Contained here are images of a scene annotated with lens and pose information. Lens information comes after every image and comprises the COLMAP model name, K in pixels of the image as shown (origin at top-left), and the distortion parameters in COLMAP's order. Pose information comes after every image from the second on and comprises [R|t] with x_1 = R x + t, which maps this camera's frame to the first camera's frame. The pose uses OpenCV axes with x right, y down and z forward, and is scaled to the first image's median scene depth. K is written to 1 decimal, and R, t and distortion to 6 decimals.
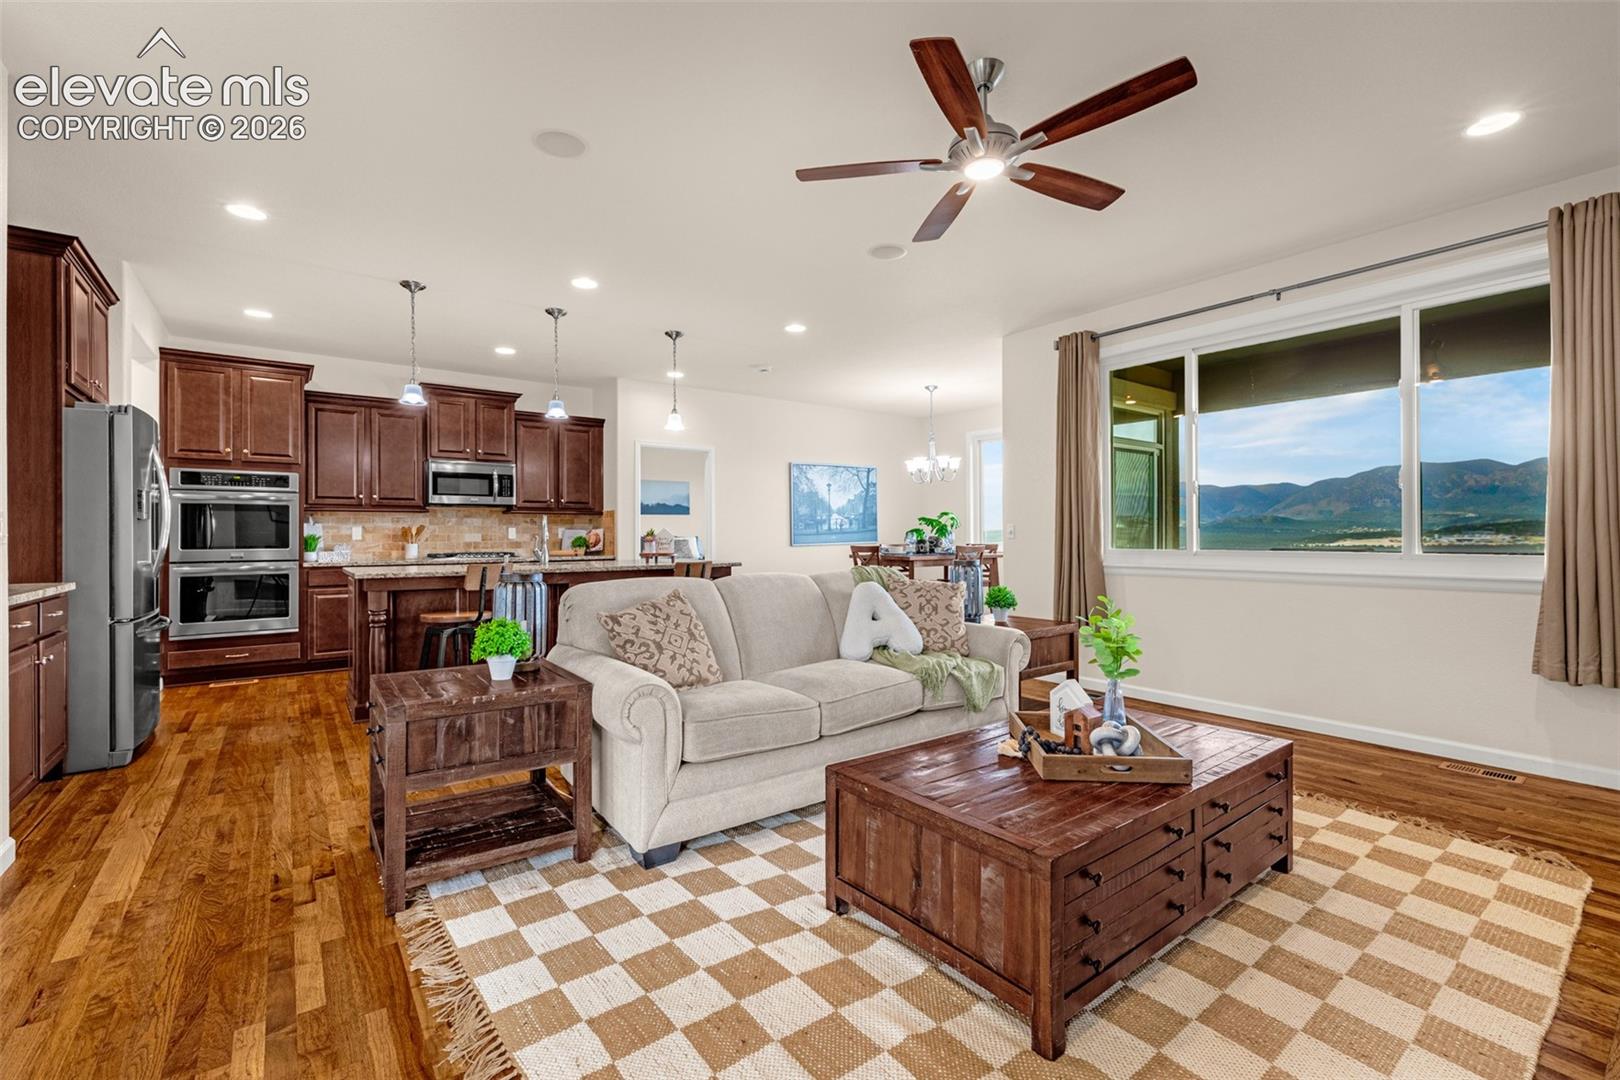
lens RADIAL K [[694.7, 0, 809.2], [0, 694.7, 529.4], [0, 0, 1]] dist [0.003658, 0.000726]
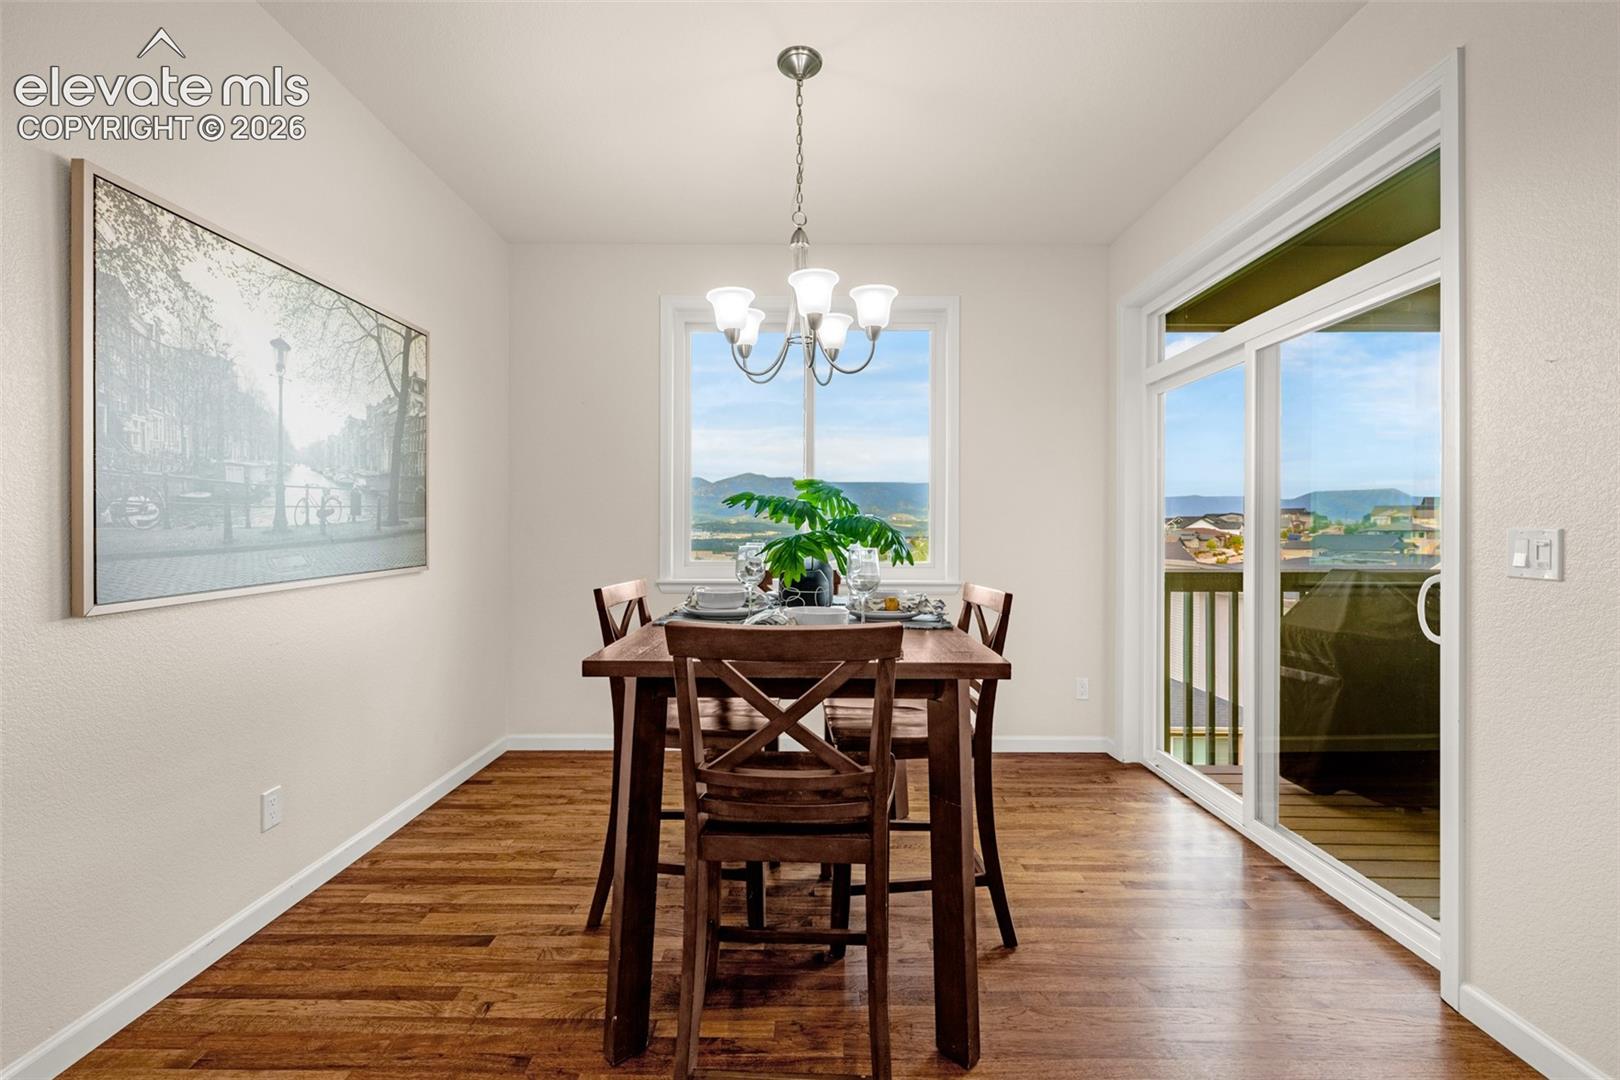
lens RADIAL K [[694.7, 0, 806.5], [0, 694.7, 530.1], [0, 0, 1]] dist [0.003658, 0.000726]
pose [[0.614791, -0.014477, 0.788557, -0.050191], [0.021665, 0.999764, 0.001464, 0.004402], [-0.788392, 0.016184, 0.614960, 0.696783]]
